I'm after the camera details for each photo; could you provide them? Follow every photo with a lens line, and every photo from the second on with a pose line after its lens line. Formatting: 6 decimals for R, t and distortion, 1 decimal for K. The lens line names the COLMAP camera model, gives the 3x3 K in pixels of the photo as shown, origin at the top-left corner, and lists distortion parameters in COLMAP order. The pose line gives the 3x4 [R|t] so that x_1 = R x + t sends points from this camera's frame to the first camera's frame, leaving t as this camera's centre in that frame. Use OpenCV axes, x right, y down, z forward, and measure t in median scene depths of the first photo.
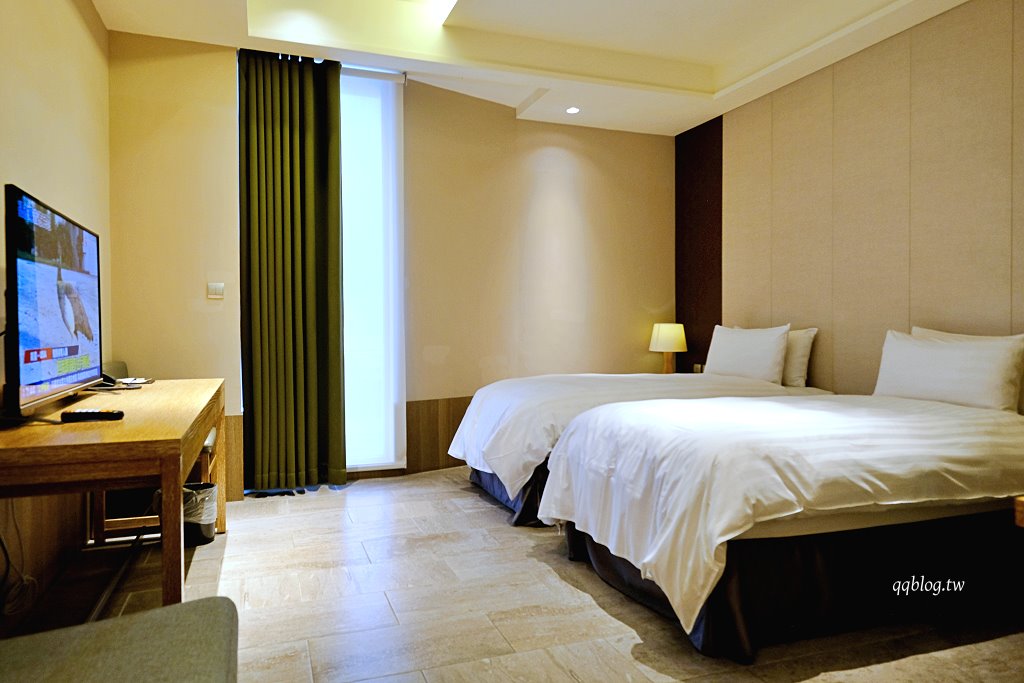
lens RADIAL K [[686.6, 0, 509.1], [0, 686.6, 342.4], [0, 0, 1]] dist [0.015352, -0.006660]
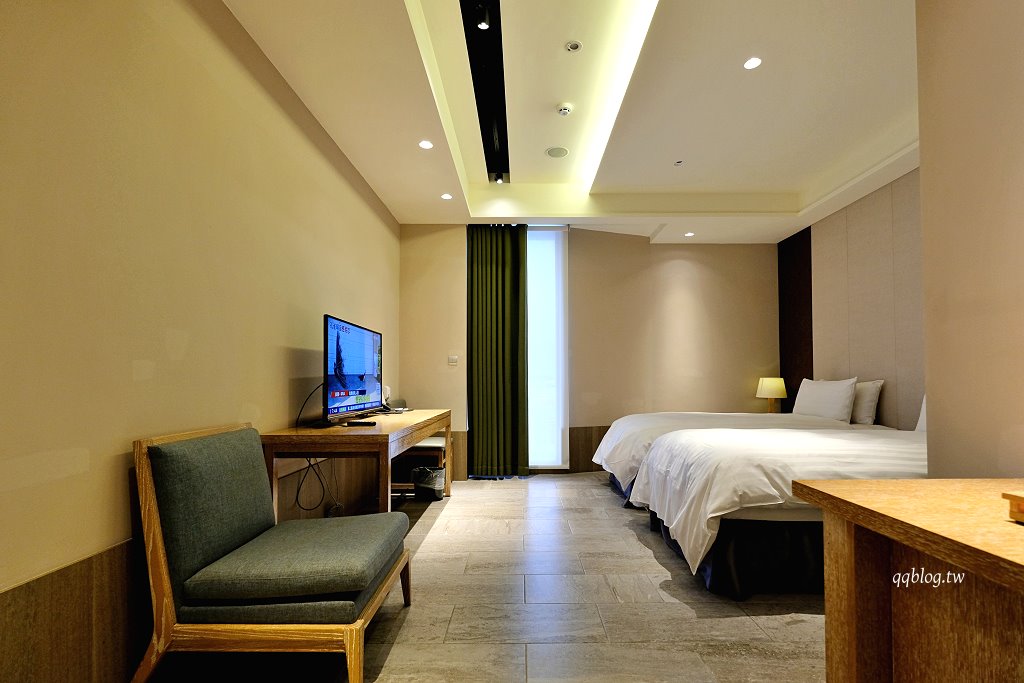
lens RADIAL K [[454.9, 0, 529.8], [0, 454.9, 370.0], [0, 0, 1]] dist [-0.003220, -0.000677]
pose [[0.955559, -0.010502, -0.294612, 0.102062], [-0.003083, 0.998955, -0.045608, 0.002663], [0.294783, 0.044489, 0.954528, -0.055697]]
